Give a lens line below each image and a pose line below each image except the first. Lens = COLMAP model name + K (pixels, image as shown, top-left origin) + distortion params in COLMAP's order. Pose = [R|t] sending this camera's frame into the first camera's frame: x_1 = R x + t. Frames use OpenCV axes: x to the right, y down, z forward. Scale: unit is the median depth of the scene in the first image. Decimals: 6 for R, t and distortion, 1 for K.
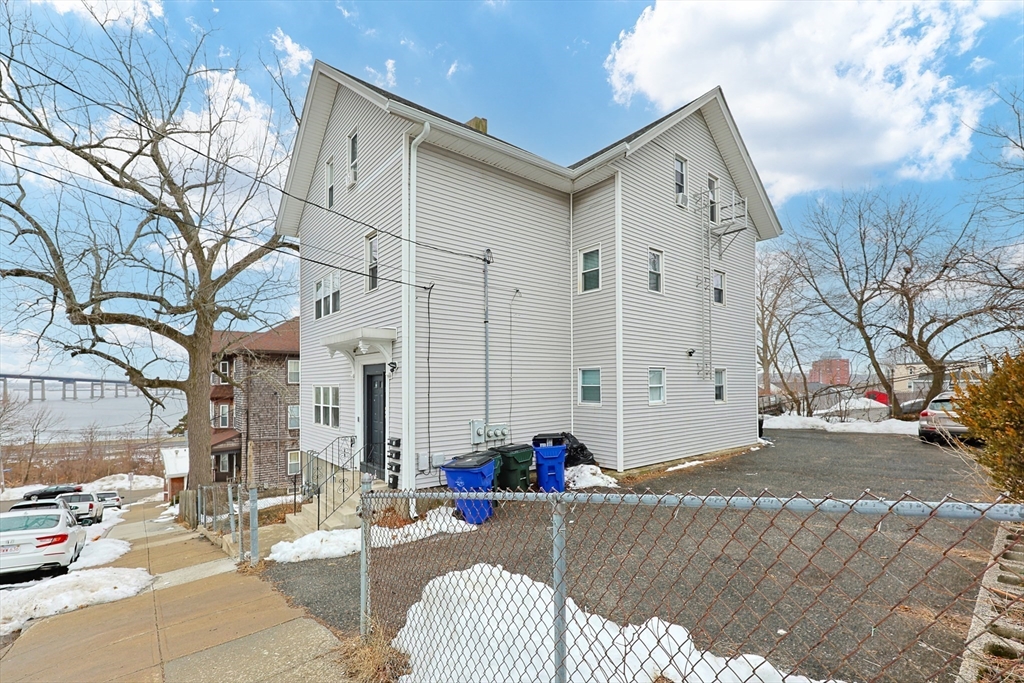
lens RADIAL K [[435.7, 0, 519.2], [0, 435.7, 370.6], [0, 0, 1]] dist [-0.003320, 0.000808]
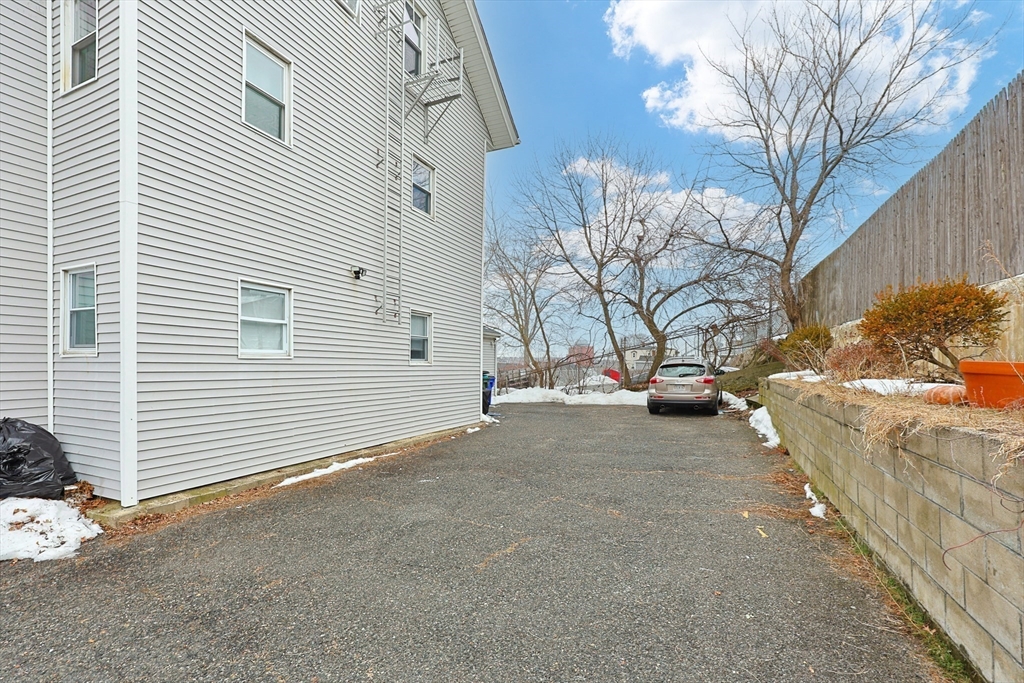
lens RADIAL K [[435.7, 0, 505.7], [0, 435.7, 366.2], [0, 0, 1]] dist [-0.003320, 0.000808]
pose [[0.900146, 0.013806, 0.435370, 0.219096], [-0.029098, 0.999171, 0.028476, 0.041559], [-0.434616, -0.038301, 0.899801, 0.265078]]
